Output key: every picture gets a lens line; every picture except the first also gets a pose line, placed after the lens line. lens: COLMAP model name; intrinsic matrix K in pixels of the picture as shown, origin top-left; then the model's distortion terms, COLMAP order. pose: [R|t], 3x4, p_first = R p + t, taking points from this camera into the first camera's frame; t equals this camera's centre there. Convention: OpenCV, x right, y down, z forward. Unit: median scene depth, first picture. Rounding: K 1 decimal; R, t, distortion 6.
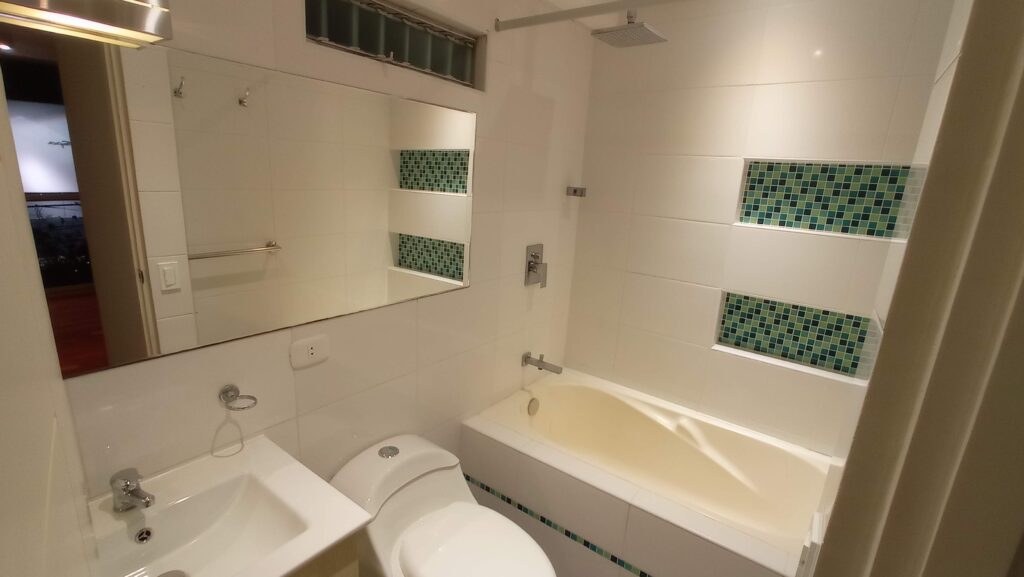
lens RADIAL K [[464.9, 0, 512.4], [0, 464.9, 294.6], [0, 0, 1]] dist [-0.044330, 0.021502]
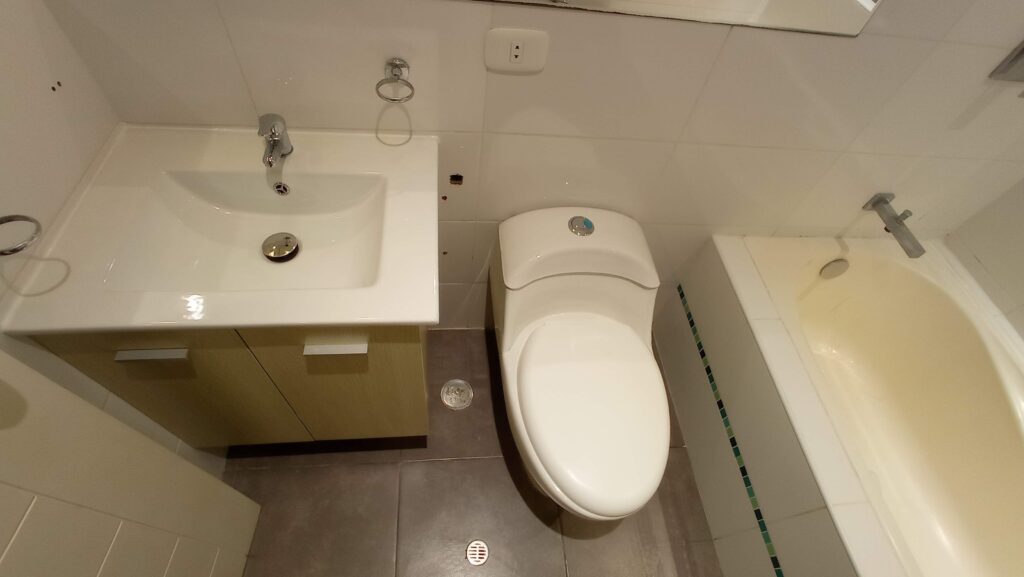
lens RADIAL K [[464.9, 0, 512.5], [0, 464.9, 293.0], [0, 0, 1]] dist [-0.044330, 0.021502]
pose [[0.669243, 0.619530, -0.410239, 0.031809], [-0.261422, 0.713125, 0.650470, -0.039904], [0.695538, -0.328077, 0.639213, 0.310552]]
